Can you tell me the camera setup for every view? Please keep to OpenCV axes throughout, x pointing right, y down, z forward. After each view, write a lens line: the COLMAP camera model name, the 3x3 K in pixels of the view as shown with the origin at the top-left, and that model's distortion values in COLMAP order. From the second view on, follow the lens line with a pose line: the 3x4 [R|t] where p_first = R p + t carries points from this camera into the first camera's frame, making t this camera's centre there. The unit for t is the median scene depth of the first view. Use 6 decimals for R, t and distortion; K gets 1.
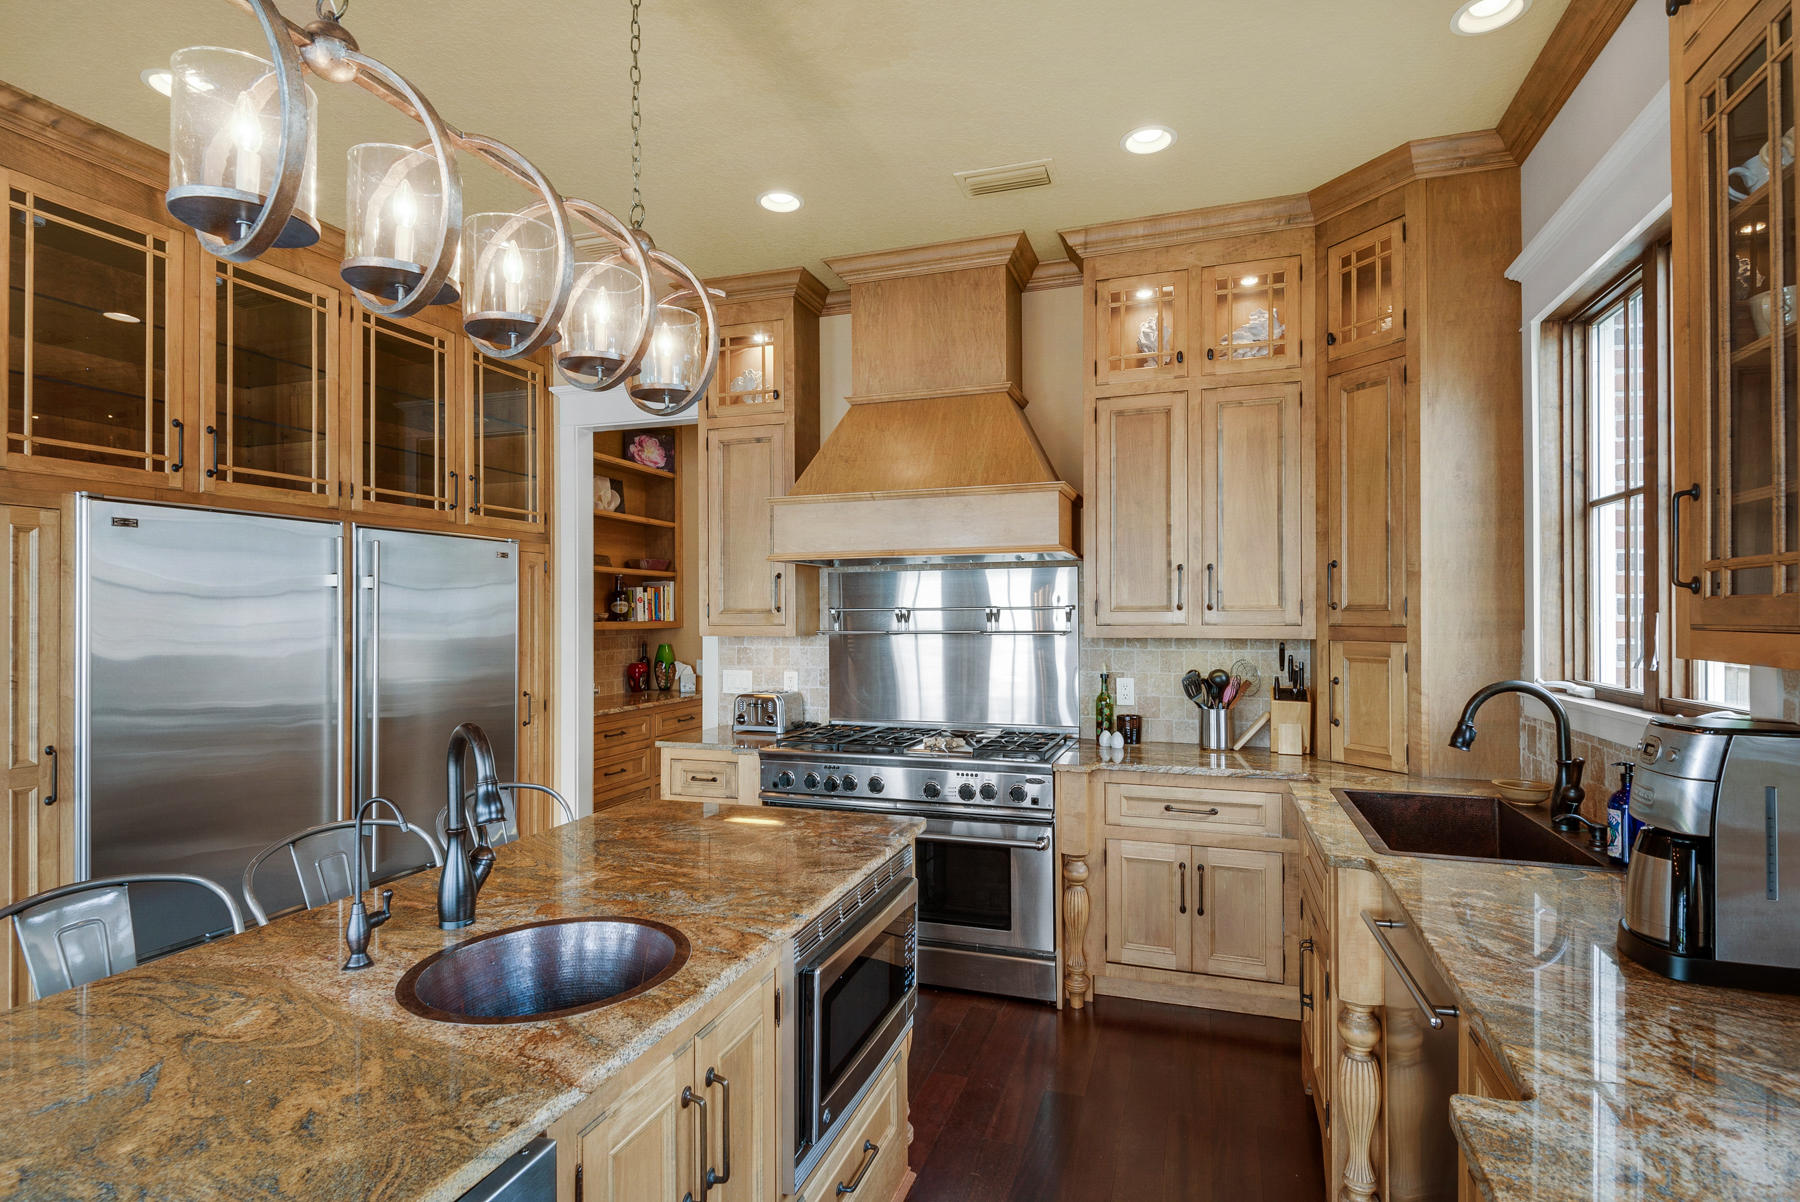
lens RADIAL K [[863.4, 0, 893.7], [0, 863.4, 607.8], [0, 0, 1]] dist [0.004638, -0.003237]
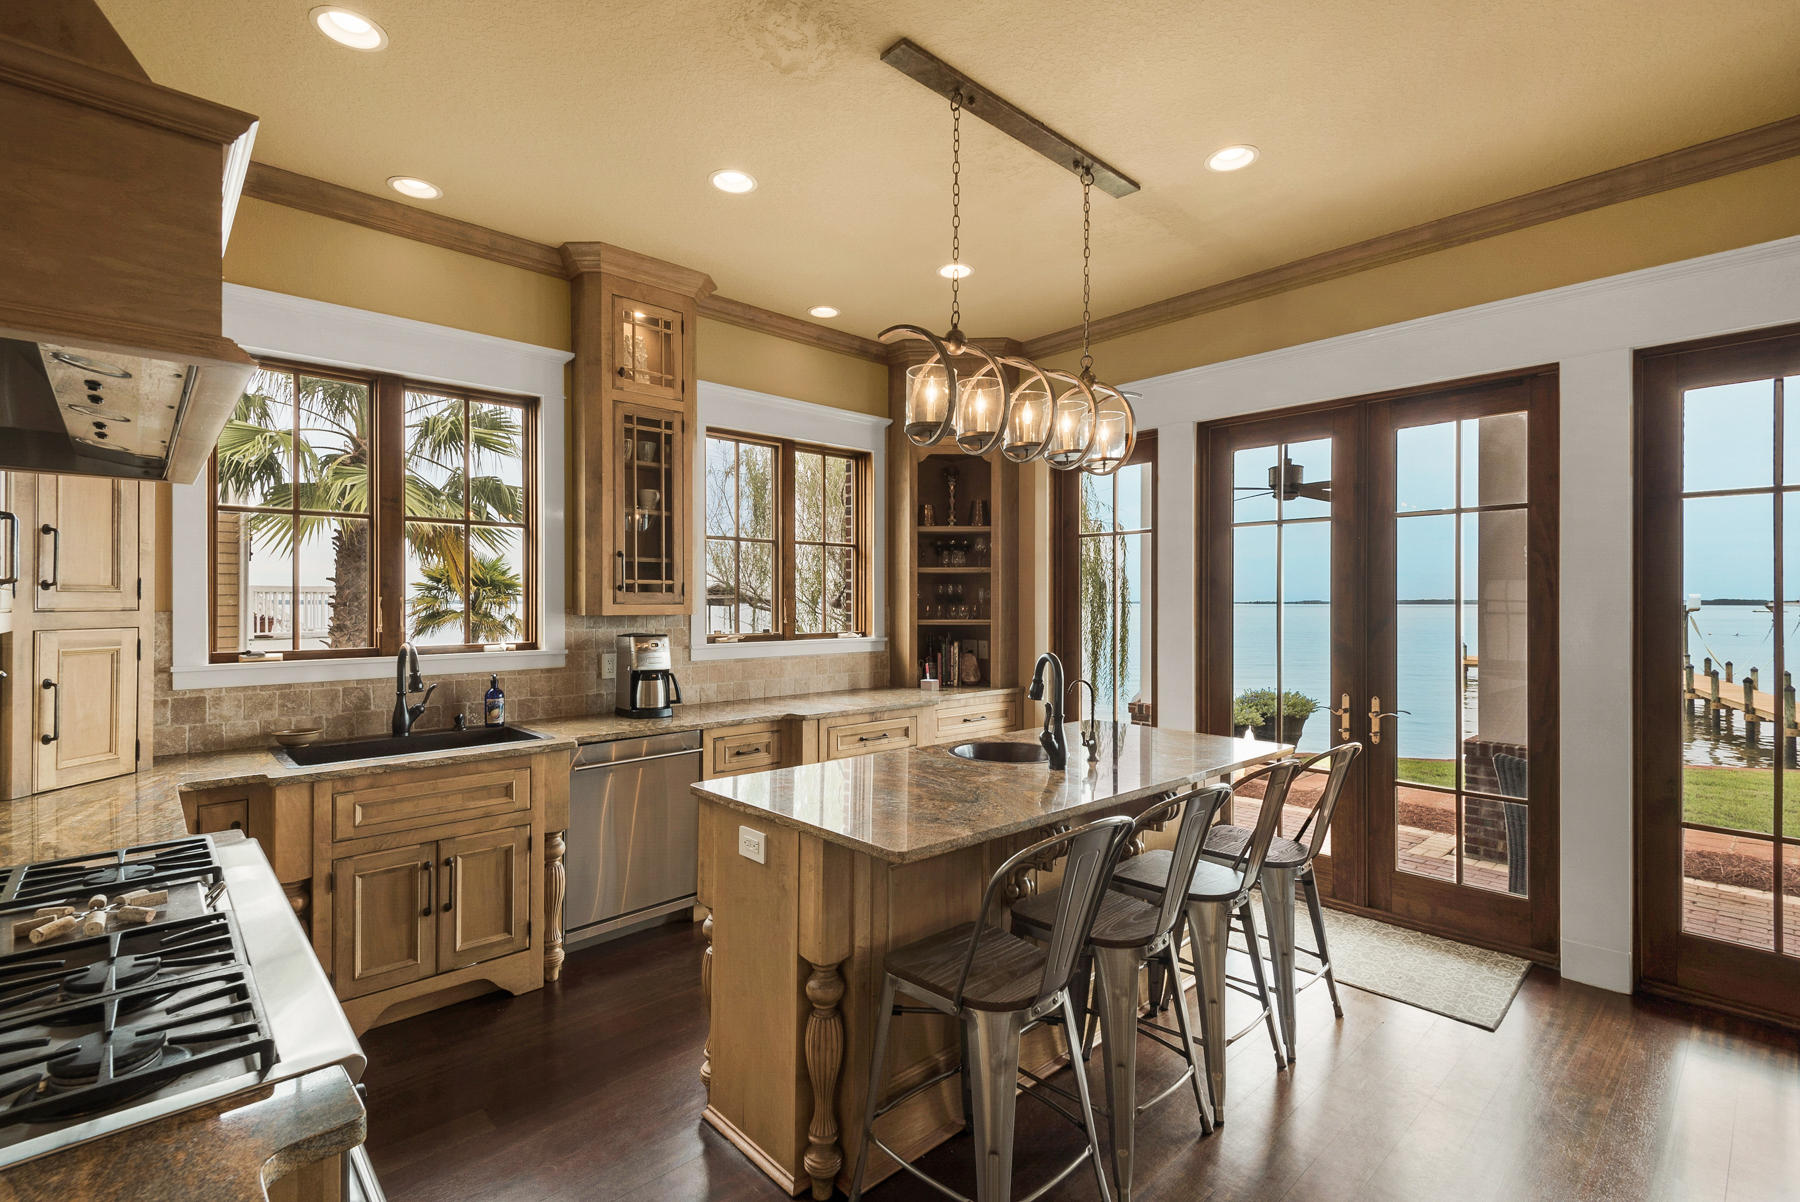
lens RADIAL K [[823.8, 0, 931.4], [0, 823.8, 596.5], [0, 0, 1]] dist [0.008083, -0.008044]
pose [[-0.896124, 0.006395, 0.443759, -0.467213], [0.001193, 0.999927, -0.012000, 0.016358], [-0.443803, -0.010224, -0.896066, 1.204085]]
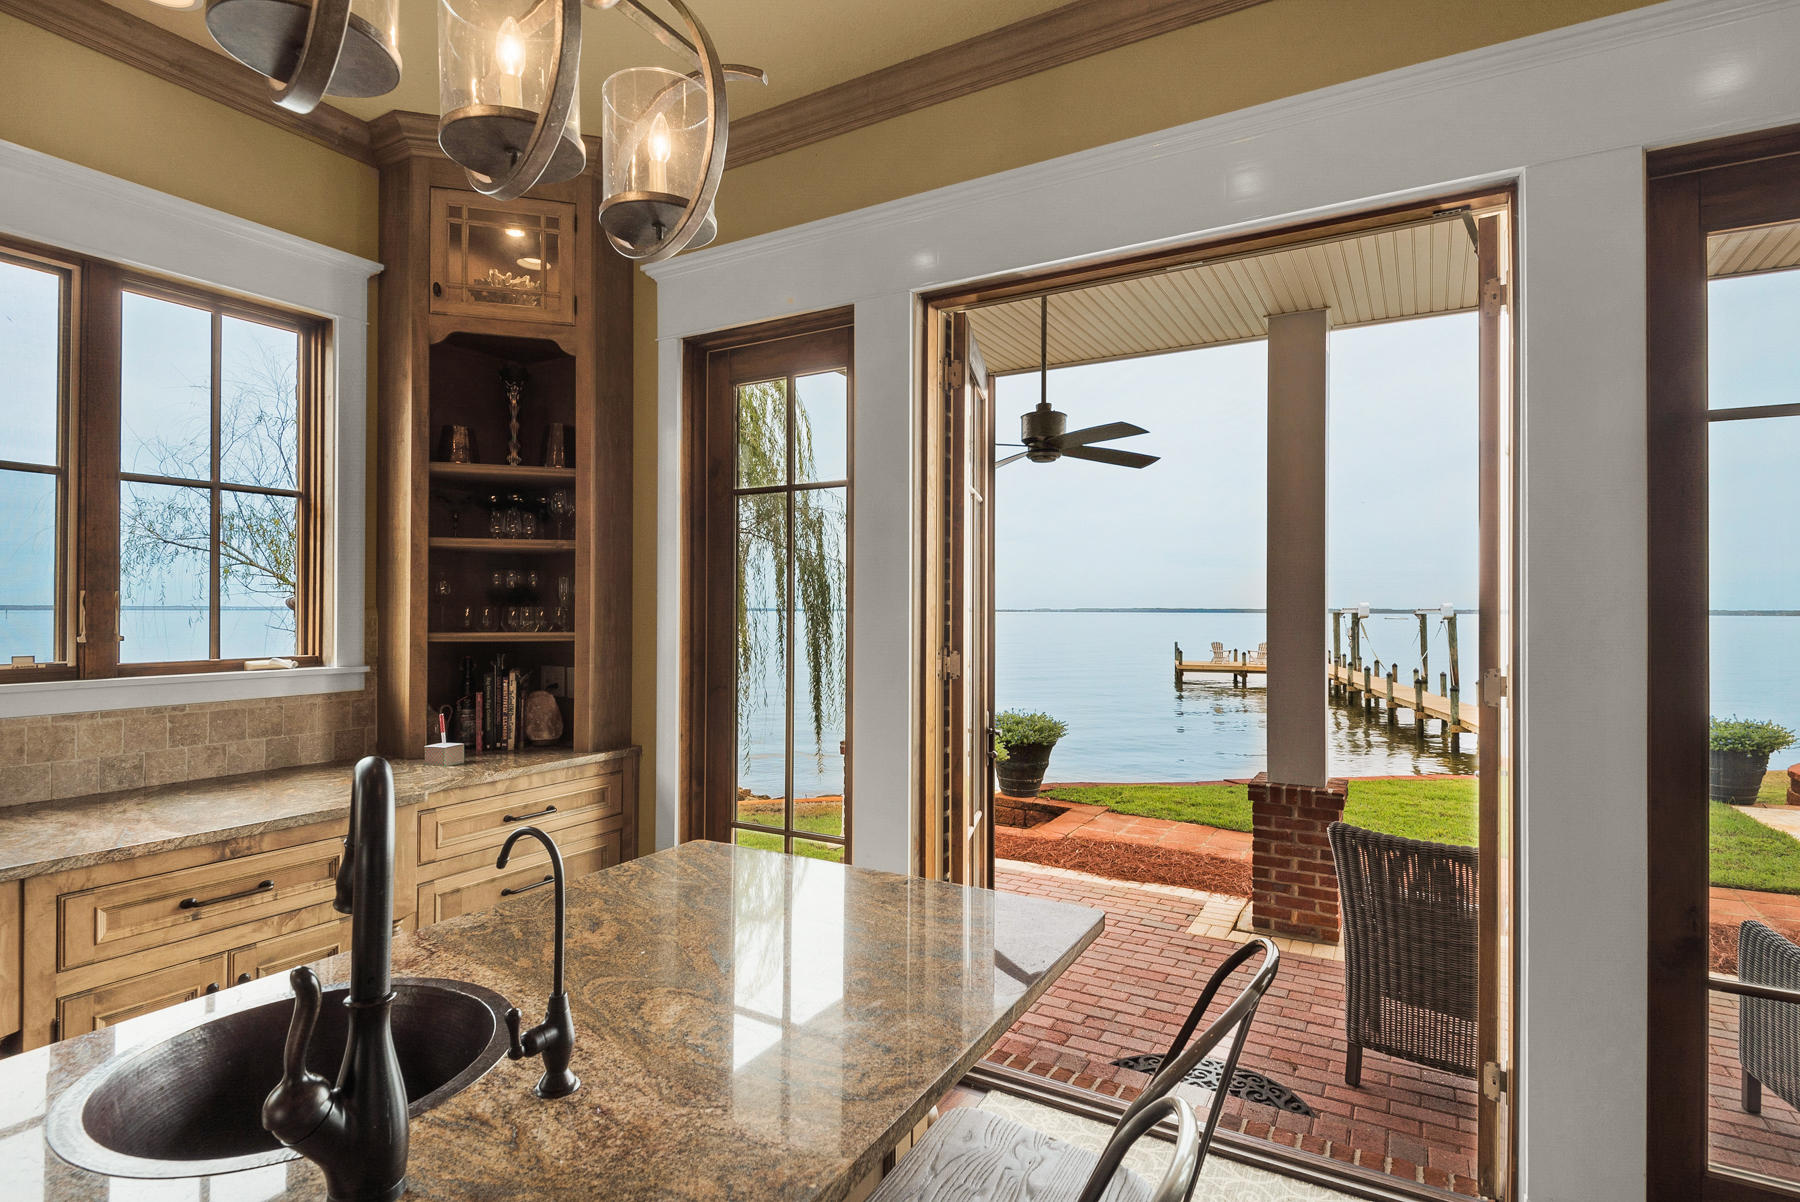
lens RADIAL K [[863.4, 0, 907.1], [0, 863.4, 605.9], [0, 0, 1]] dist [0.004638, -0.003237]
pose [[-0.983053, 0.002061, 0.183310, -0.405791], [0.000971, 0.999981, -0.006034, 0.019192], [-0.183319, -0.005753, -0.983037, 0.647776]]
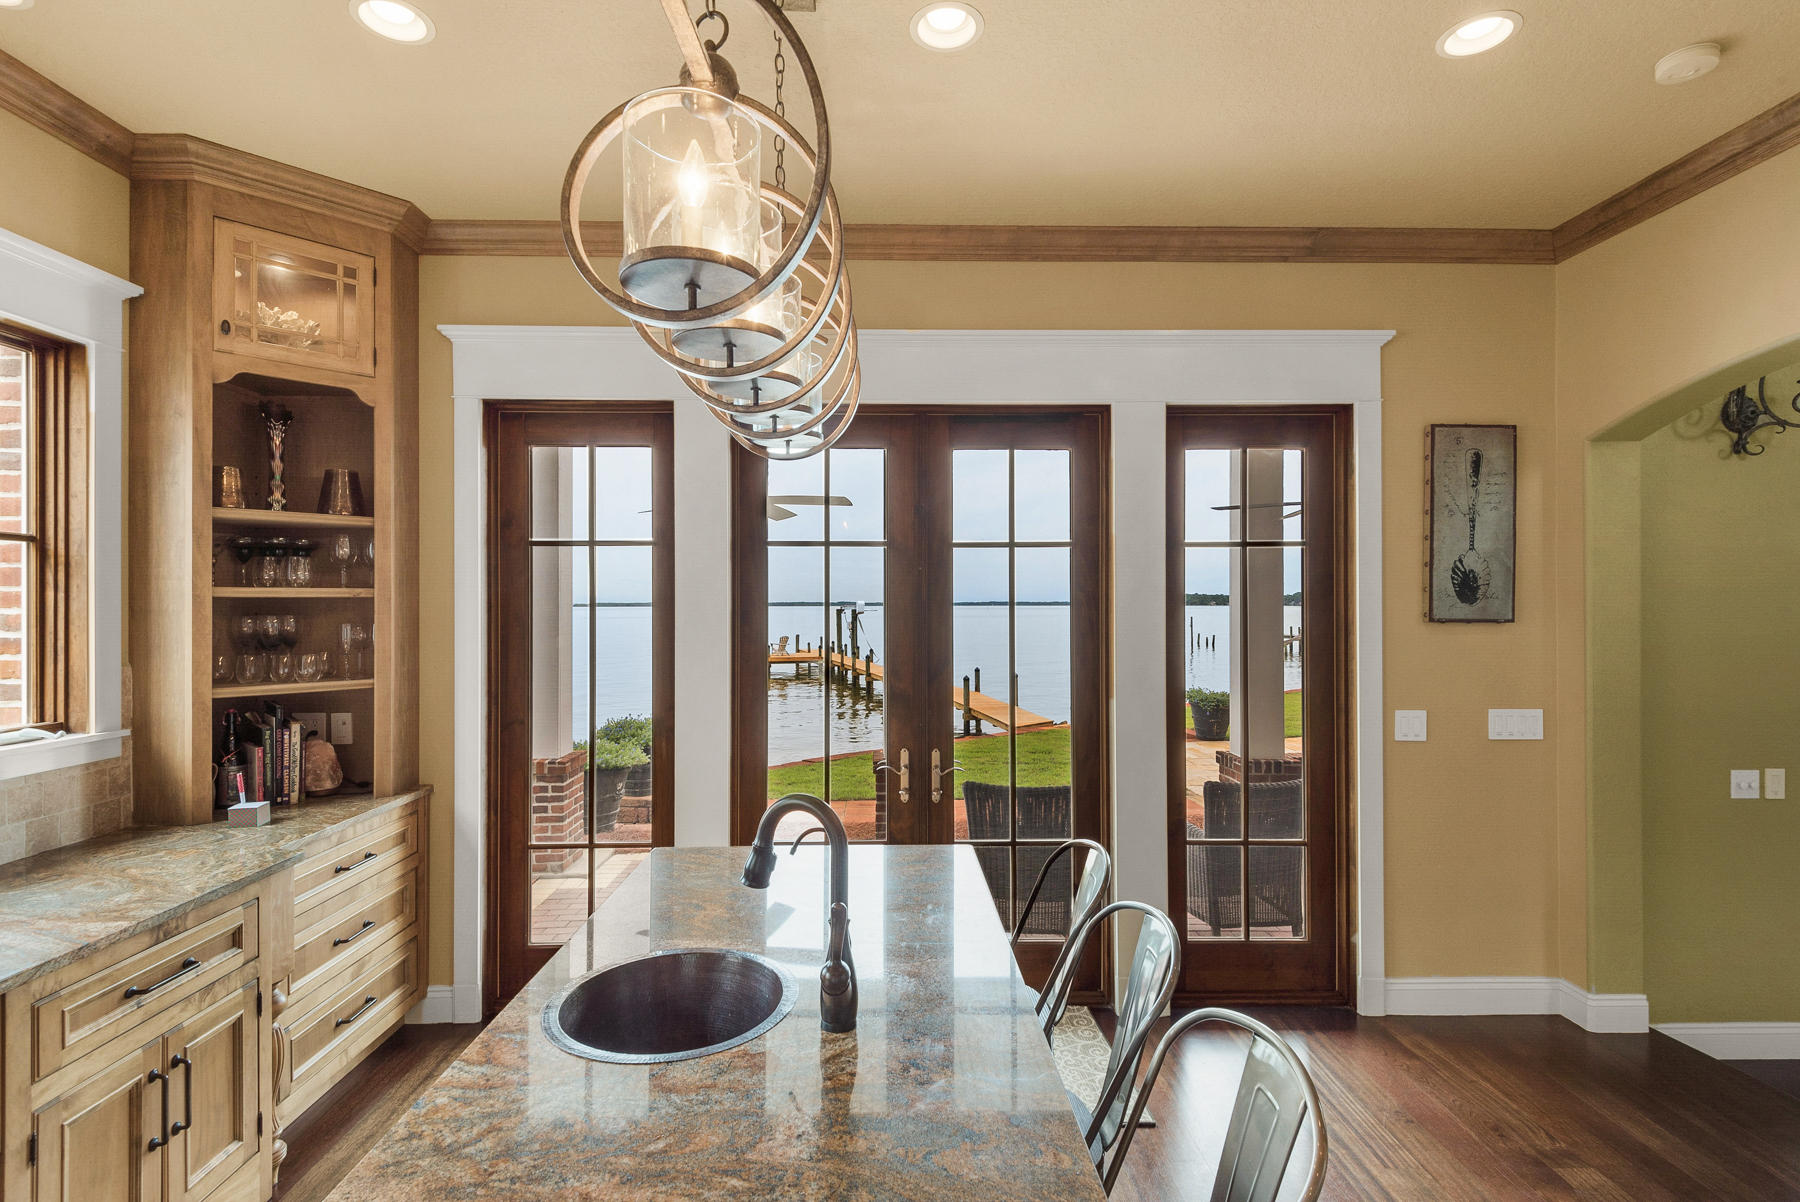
lens RADIAL K [[844.5, 0, 895.3], [0, 844.5, 592.2], [0, 0, 1]] dist [0.007786, -0.002525]
pose [[-0.937142, -0.001487, -0.348944, -0.113454], [0.003747, 0.999890, -0.014323, -0.034536], [0.348927, -0.014730, -0.937034, 0.852857]]
